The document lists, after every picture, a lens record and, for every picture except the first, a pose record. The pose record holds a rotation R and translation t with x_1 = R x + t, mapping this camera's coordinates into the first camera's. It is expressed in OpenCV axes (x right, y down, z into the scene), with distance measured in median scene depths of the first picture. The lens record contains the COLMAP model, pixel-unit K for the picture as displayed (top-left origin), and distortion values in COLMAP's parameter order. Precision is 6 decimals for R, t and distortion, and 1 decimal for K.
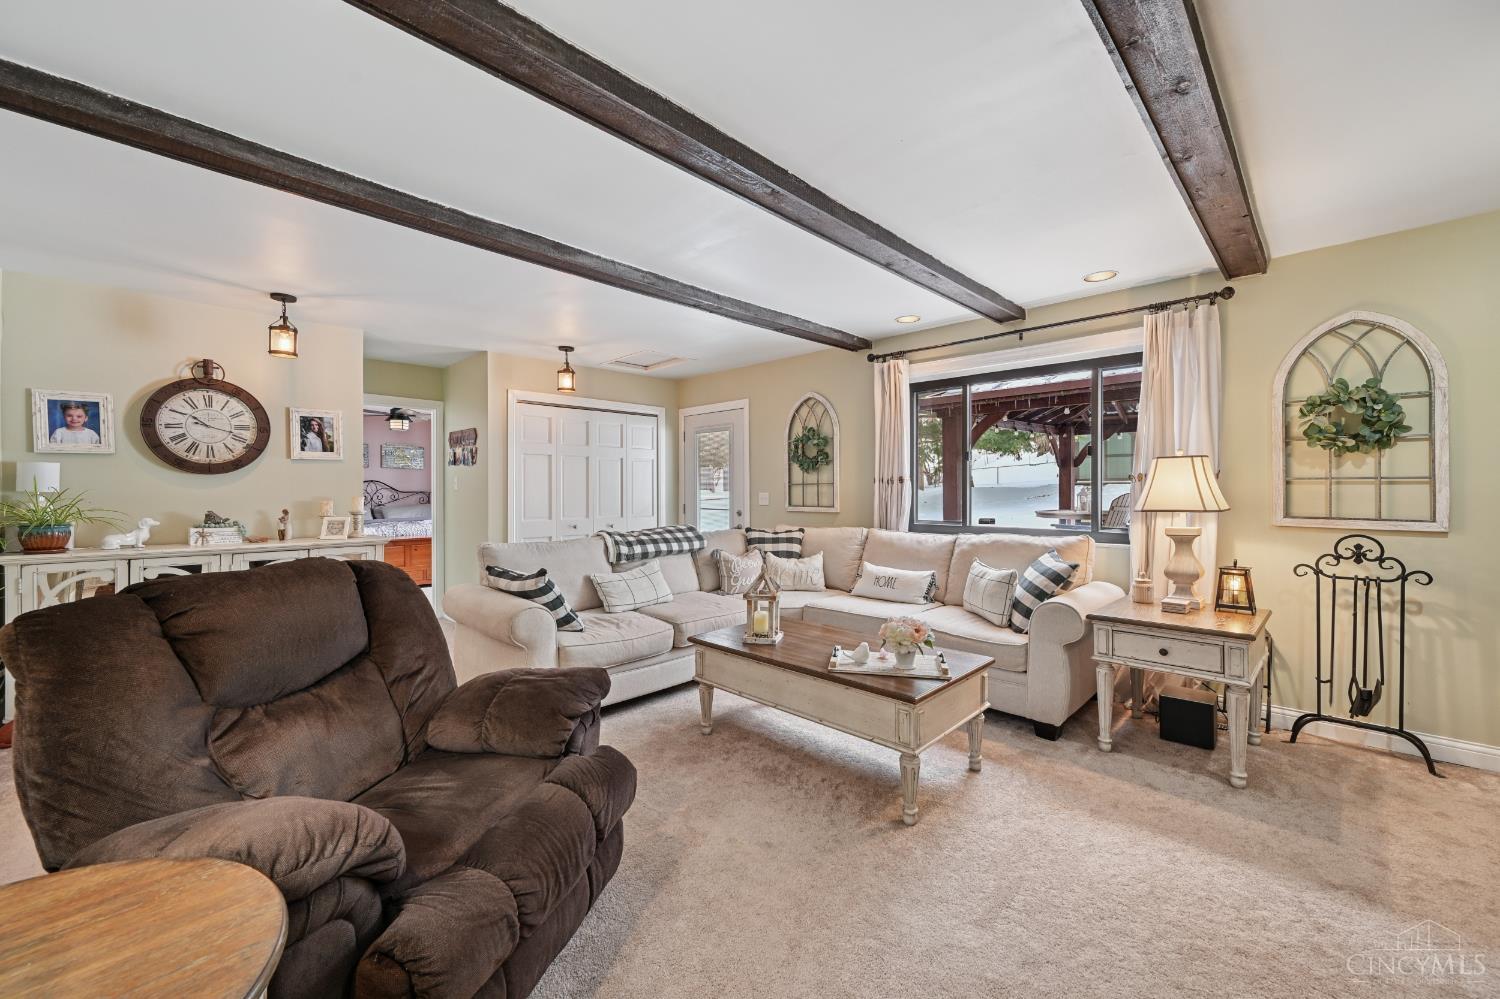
lens RADIAL K [[592.5, 0, 749.3], [0, 592.5, 495.0], [0, 0, 1]] dist [0.001501, 0.000089]
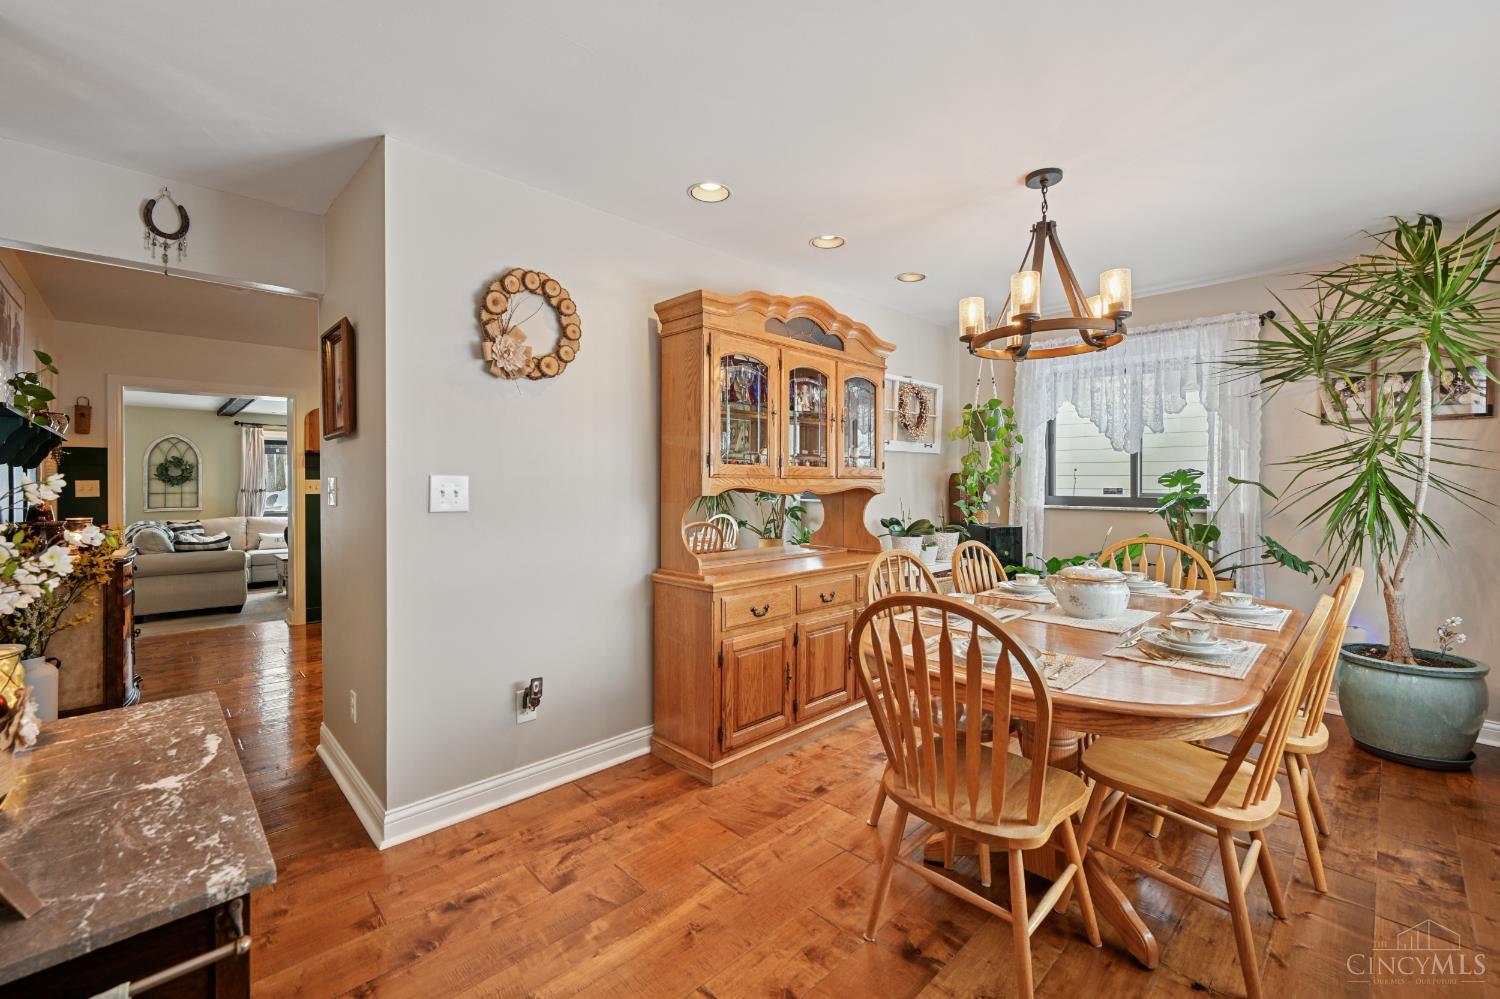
lens RADIAL K [[619.2, 0, 751.6], [0, 619.2, 486.1], [0, 0, 1]] dist [-0.004767, -0.000392]
pose [[0.020818, -0.001723, 0.999782, -2.366924], [0.016698, 0.999860, 0.001375, -0.022332], [-0.999644, 0.016666, 0.020844, -0.878037]]
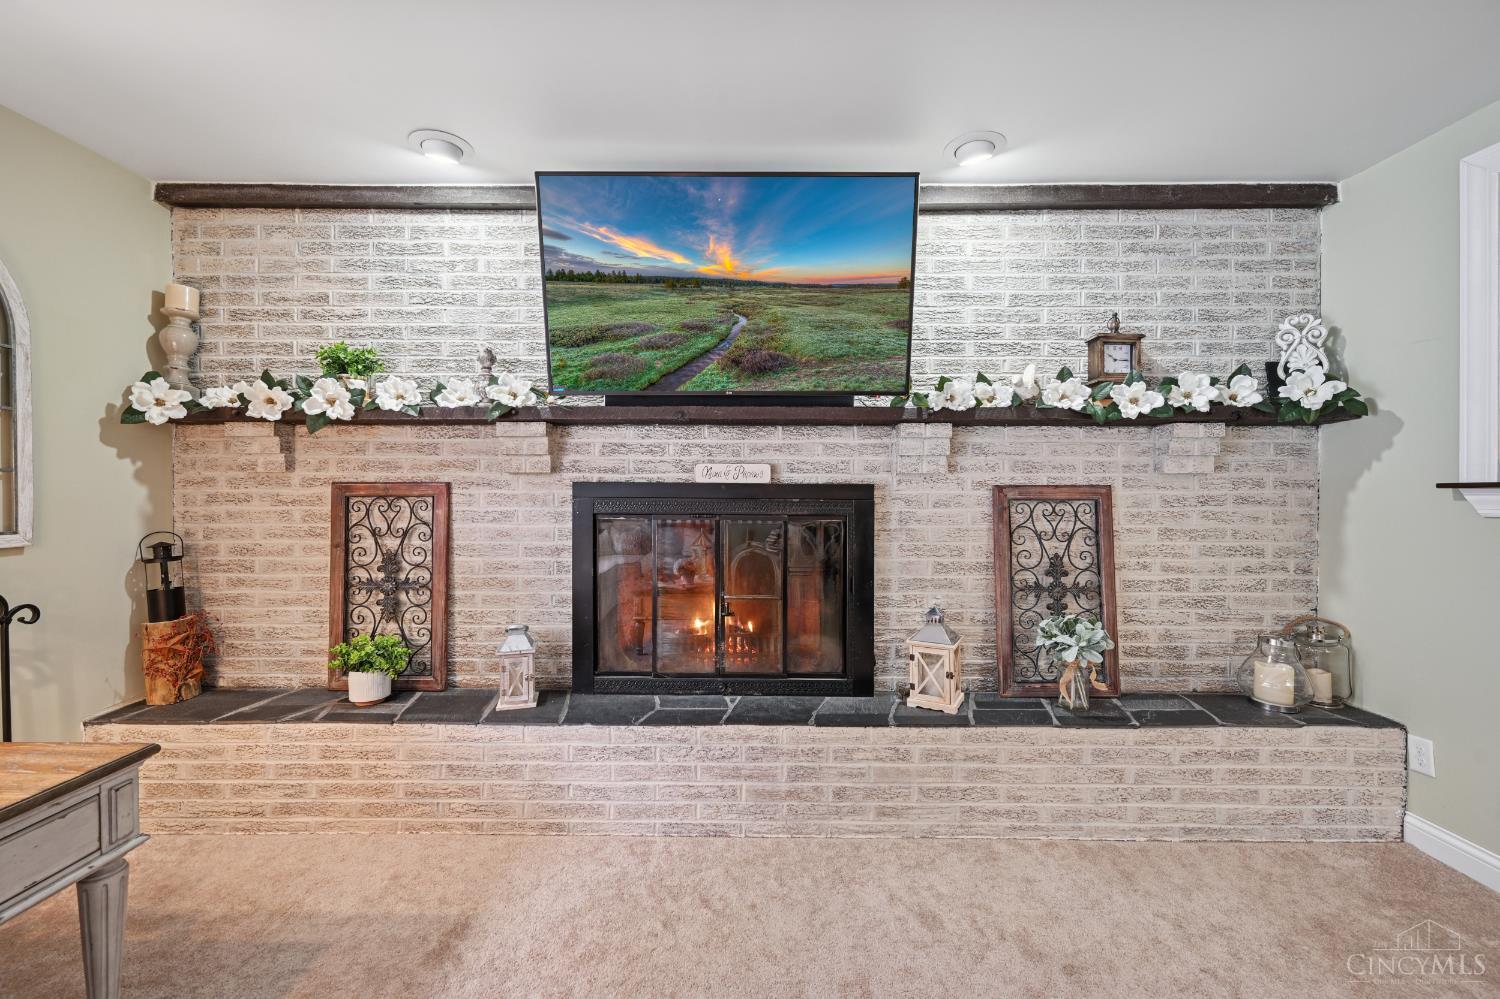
lens RADIAL K [[592.5, 0, 749.8], [0, 592.5, 491.6], [0, 0, 1]] dist [0.001501, 0.000089]
pose [[-0.698696, -0.003396, 0.715410, 0.036976], [0.010566, 0.999831, 0.015066, -0.004844], [-0.715340, 0.018085, -0.698542, 0.721868]]
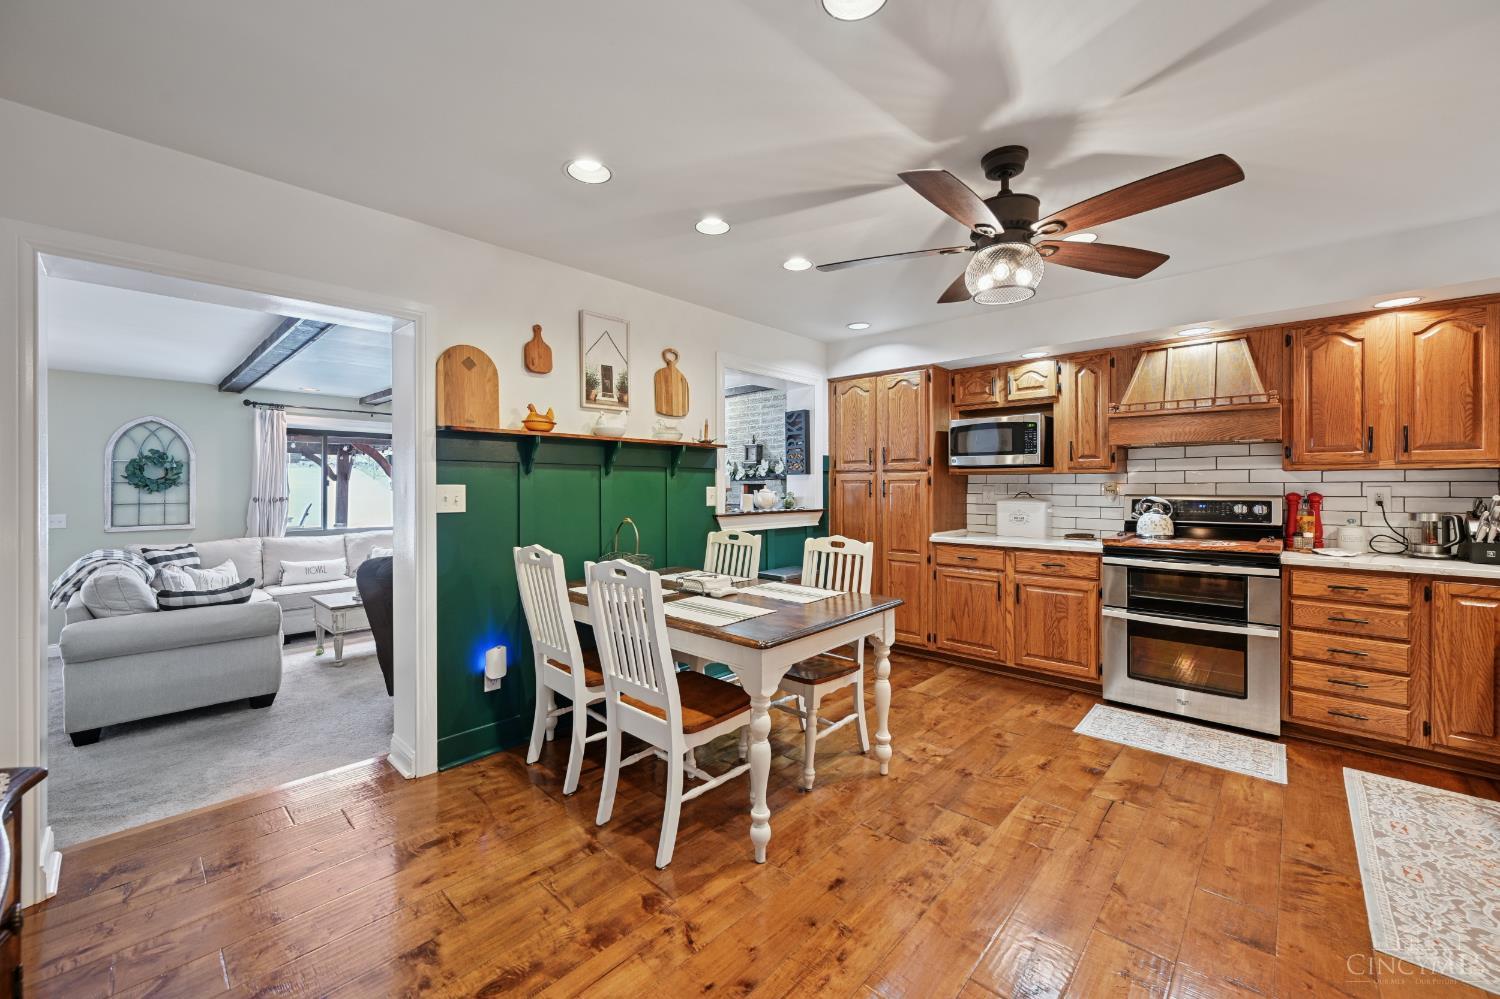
lens RADIAL K [[592.5, 0, 746.1], [0, 592.5, 488.6], [0, 0, 1]] dist [0.001501, 0.000089]
pose [[-0.019307, 0.002125, 0.999811, -1.543303], [0.015982, 0.999871, -0.001816, -0.043112], [-0.999686, 0.015944, -0.019339, -0.048290]]
